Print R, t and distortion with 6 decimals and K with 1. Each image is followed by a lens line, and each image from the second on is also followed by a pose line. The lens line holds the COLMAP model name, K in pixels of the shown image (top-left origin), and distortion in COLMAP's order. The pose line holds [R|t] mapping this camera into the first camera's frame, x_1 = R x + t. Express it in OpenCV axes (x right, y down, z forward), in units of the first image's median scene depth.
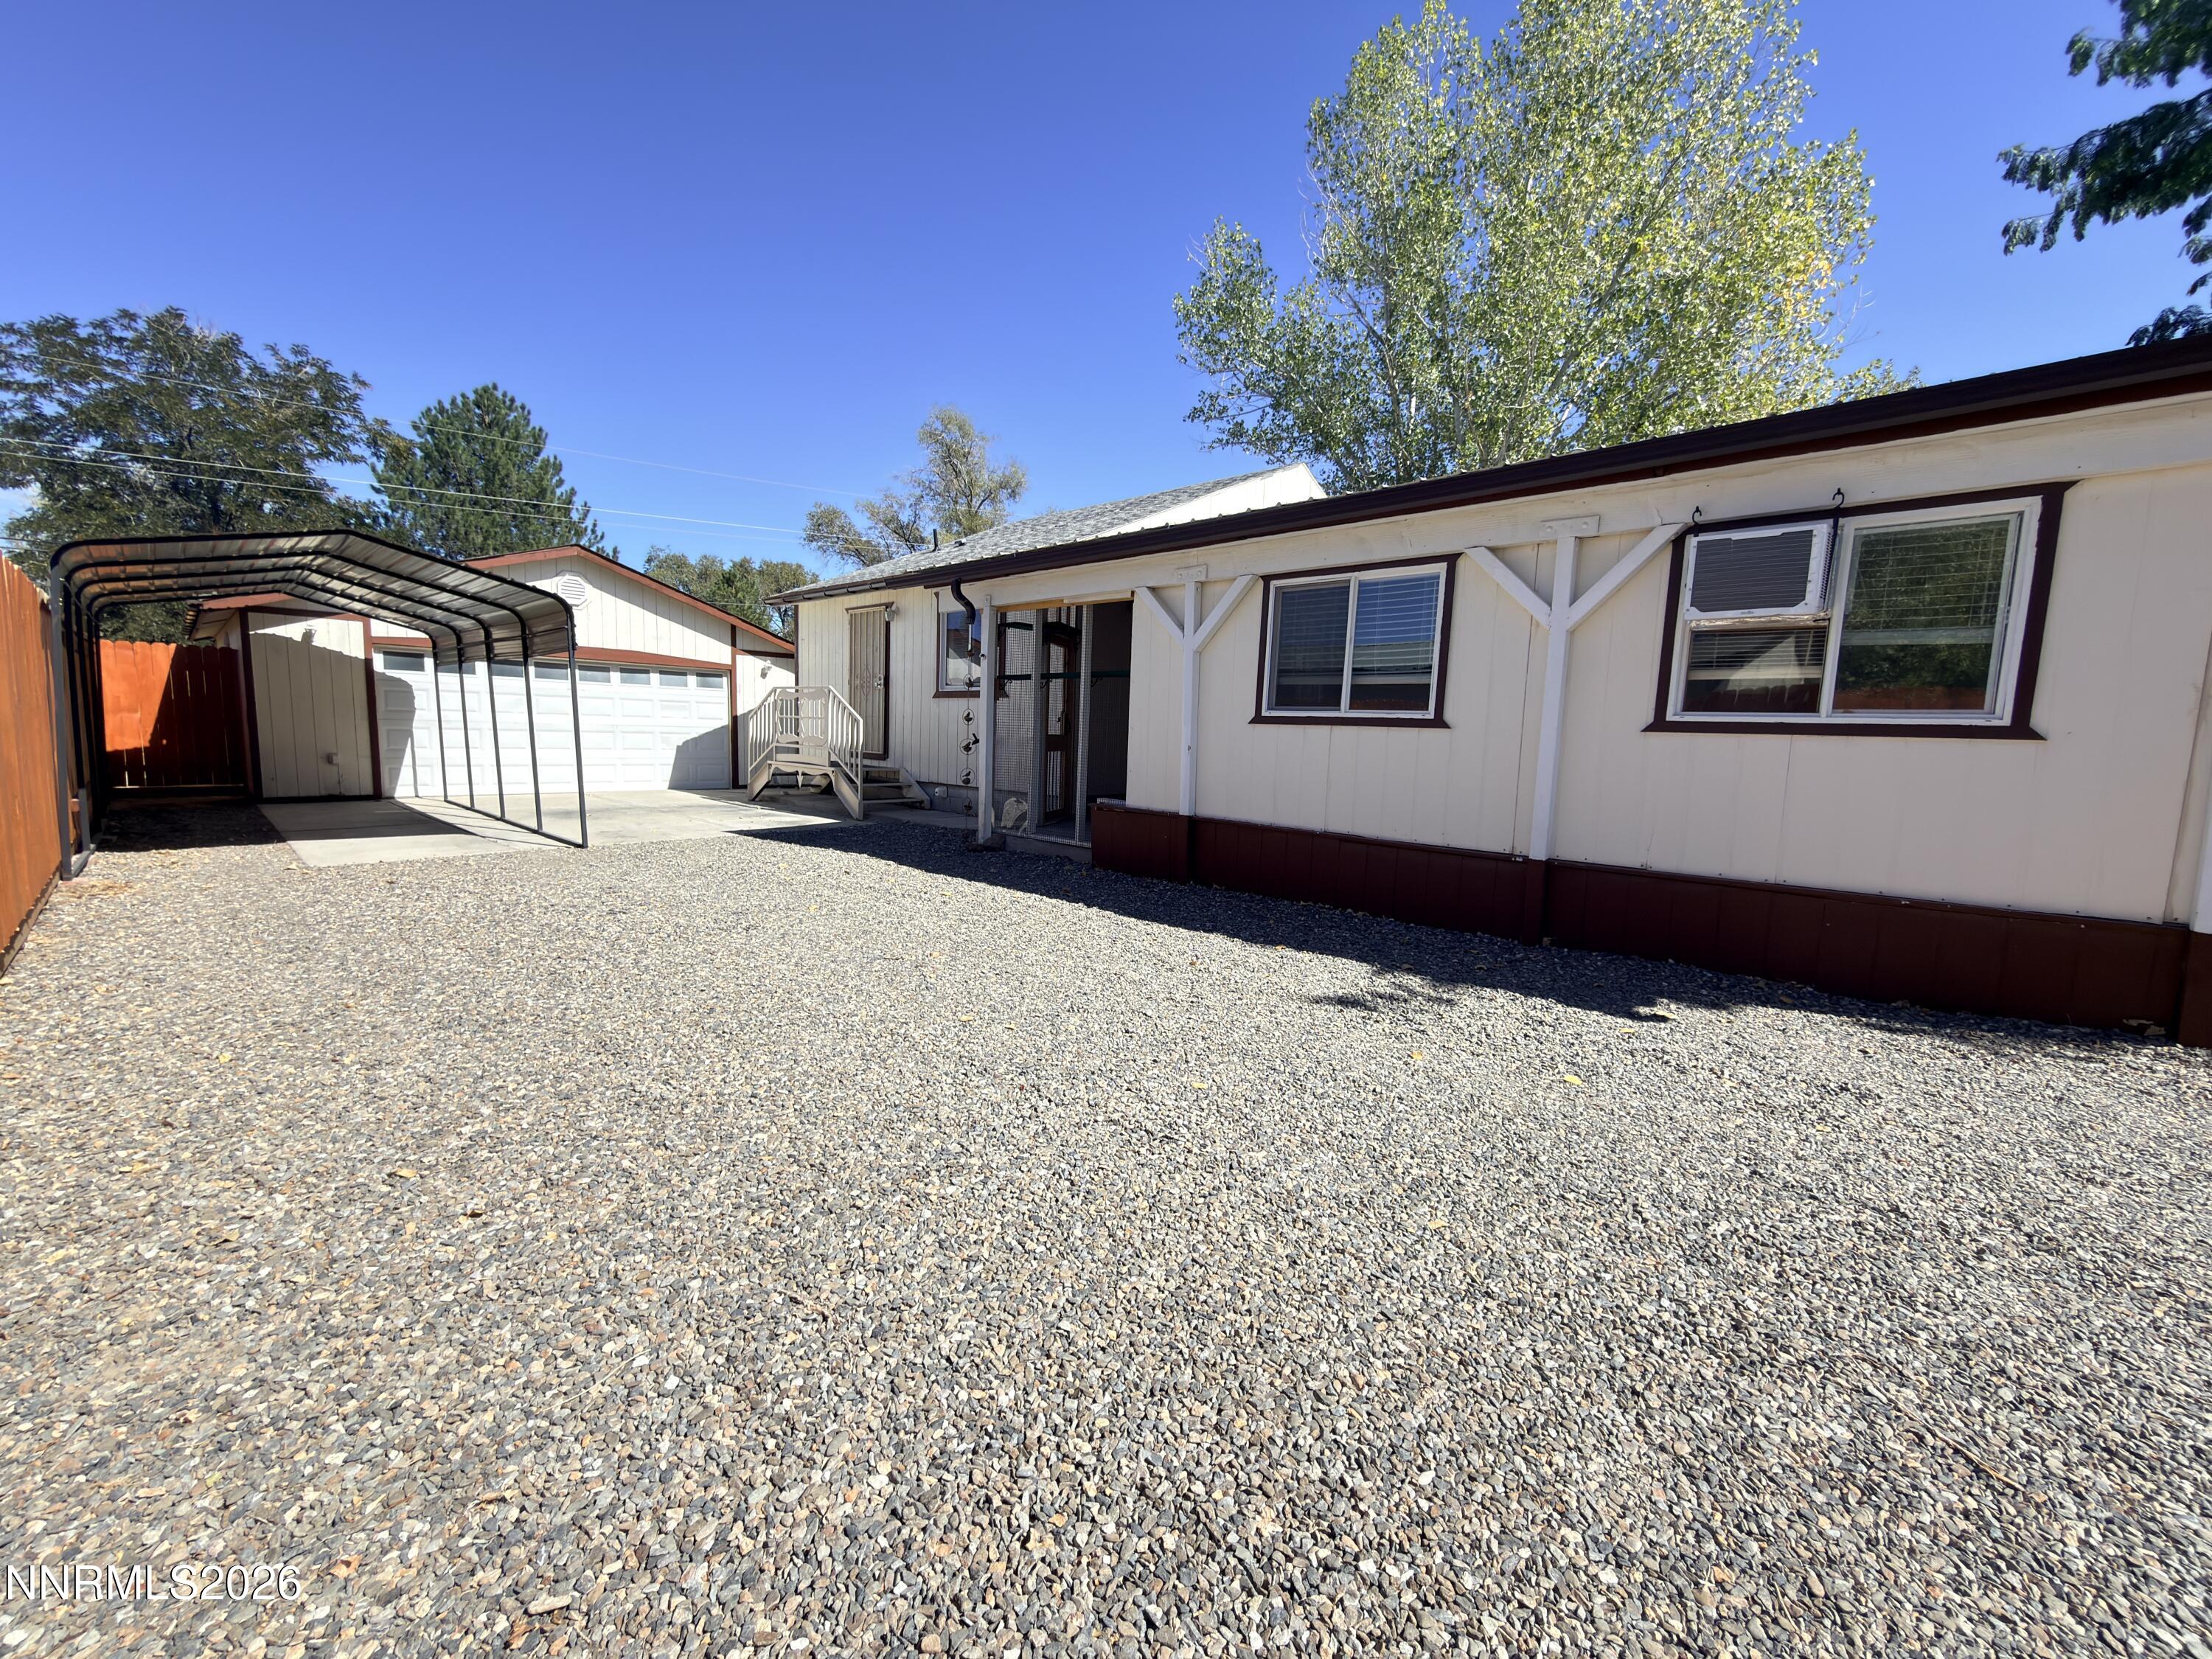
lens RADIAL K [[889.6, 0, 1113.6], [0, 889.6, 831.5], [0, 0, 1]] dist [0.000875, 0.000106]
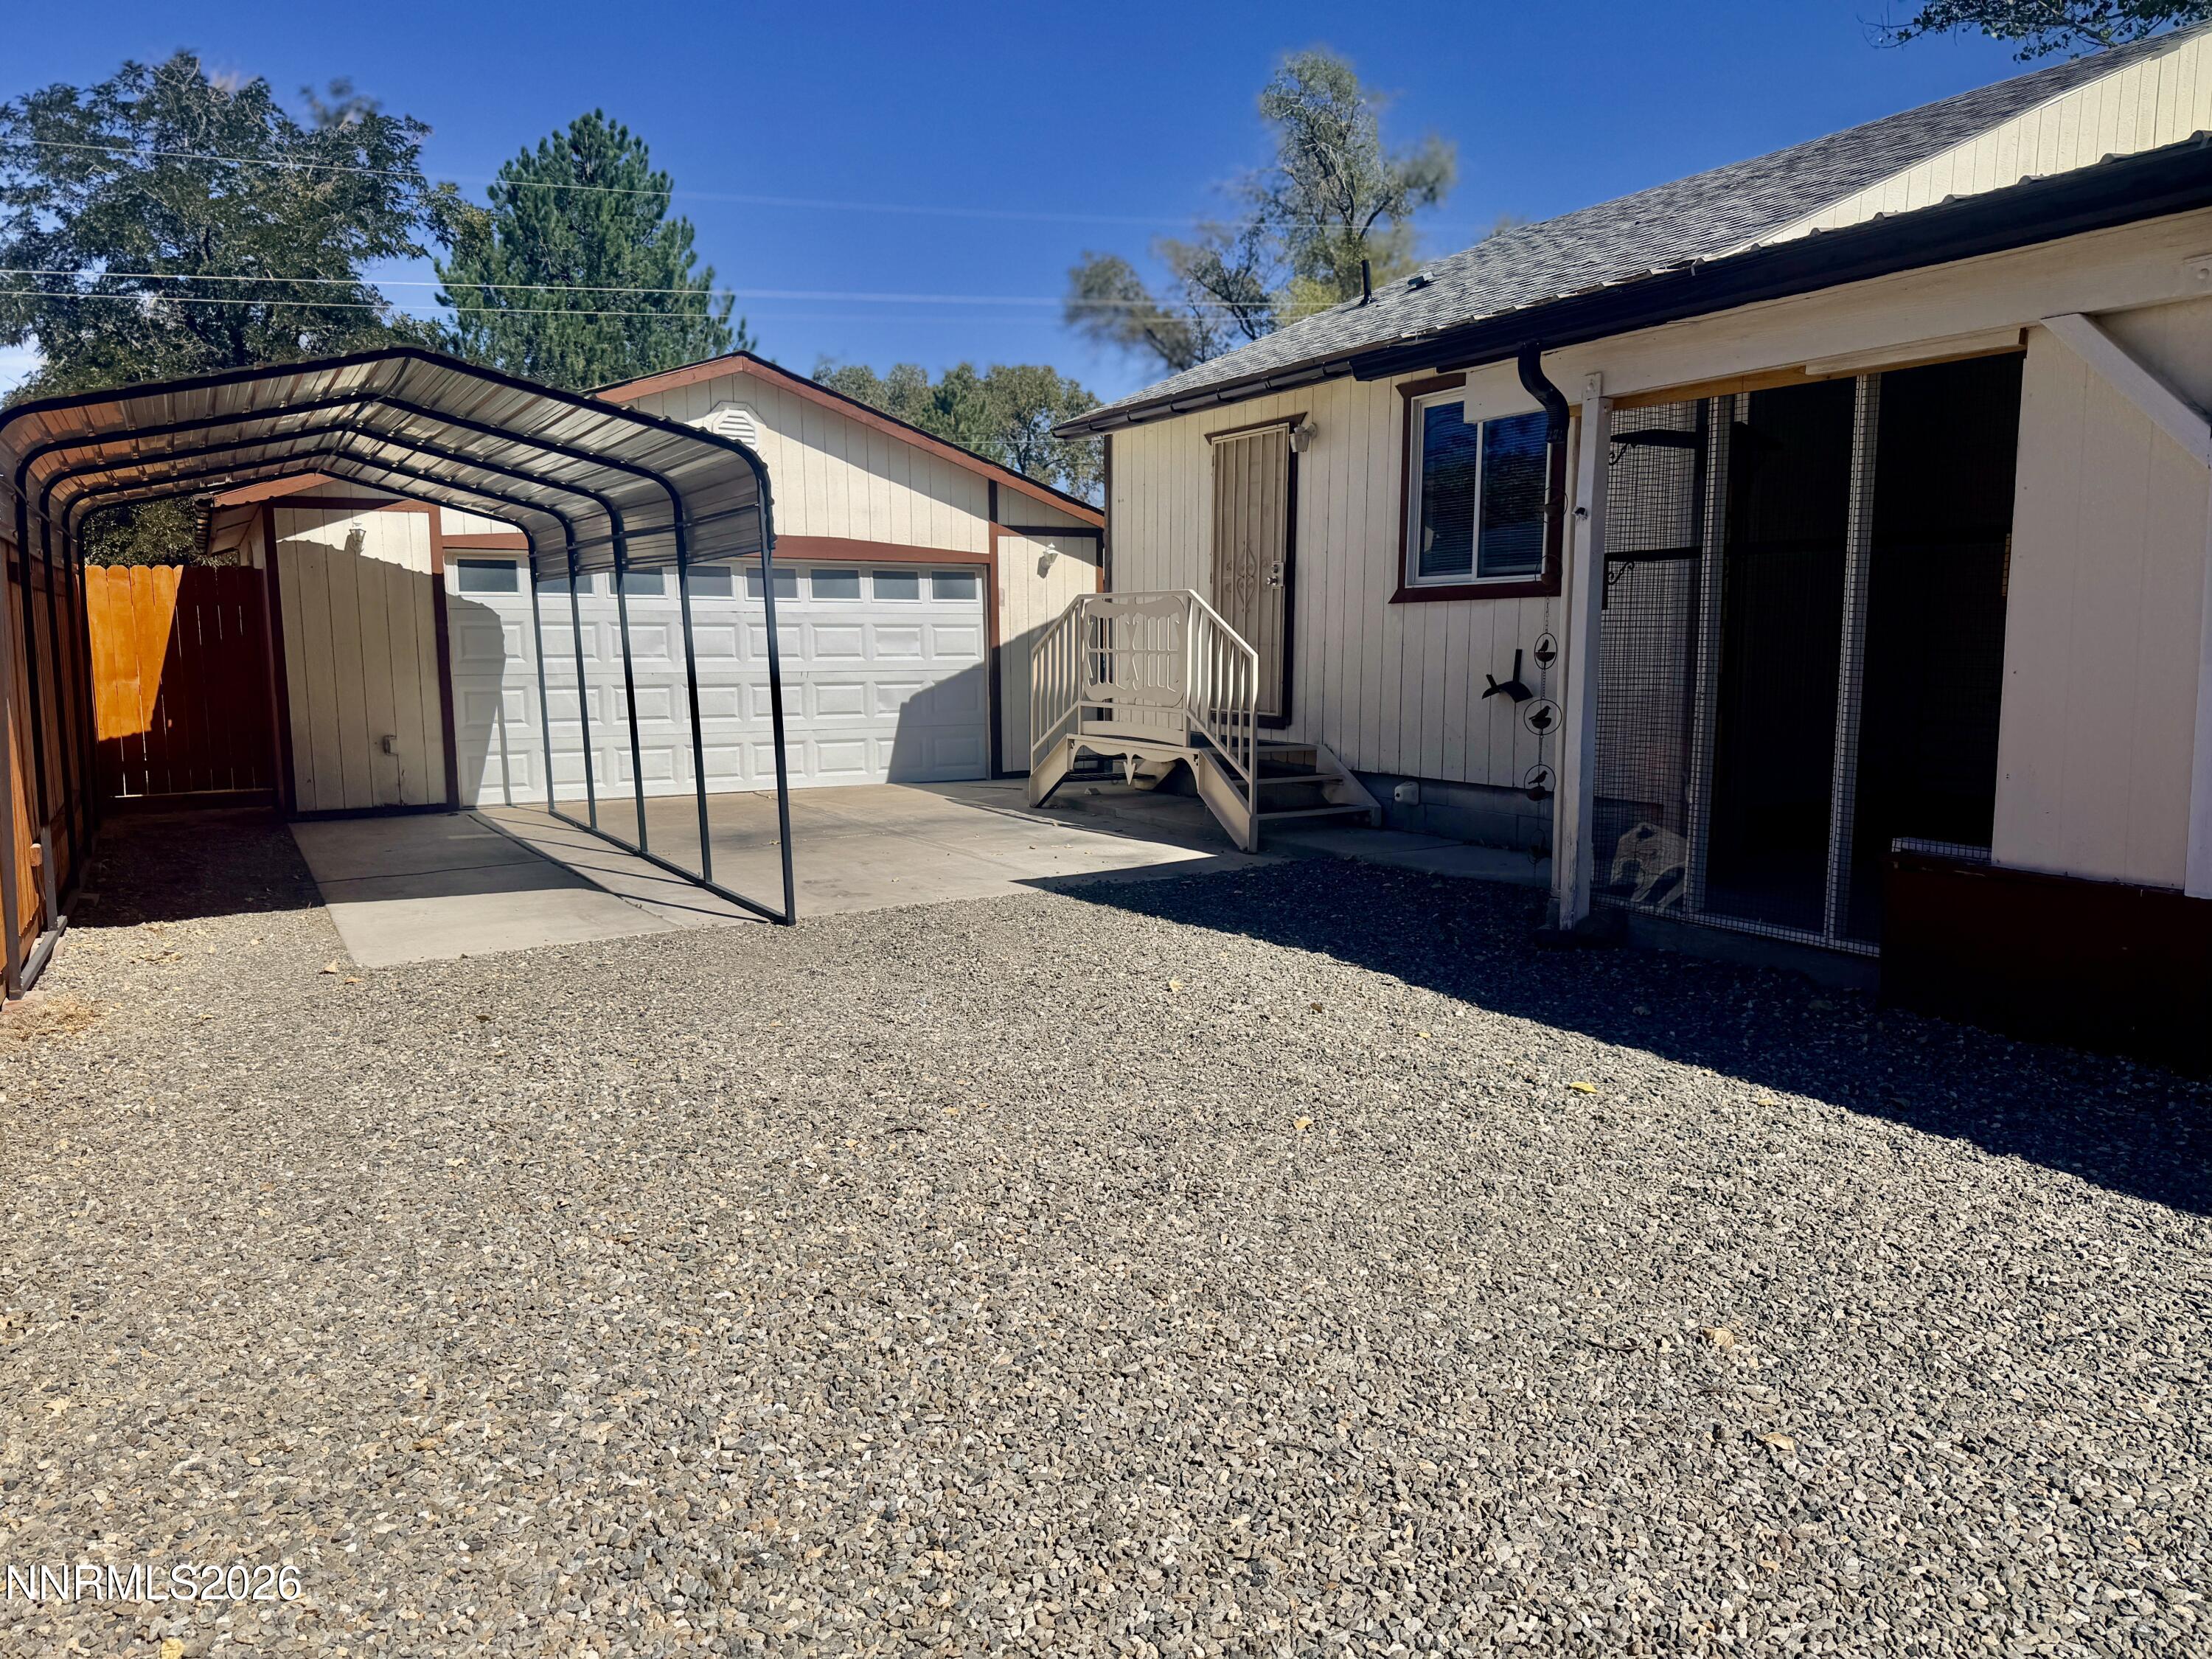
lens RADIAL K [[1602.2, 0, 1100.5], [0, 1602.2, 874.8], [0, 0, 1]] dist [0.066465, -0.094165]
pose [[0.952792, 0.009938, -0.303462, -0.077695], [-0.000877, 0.999550, 0.029982, -0.023960], [0.303623, -0.028301, 0.952372, 0.090228]]
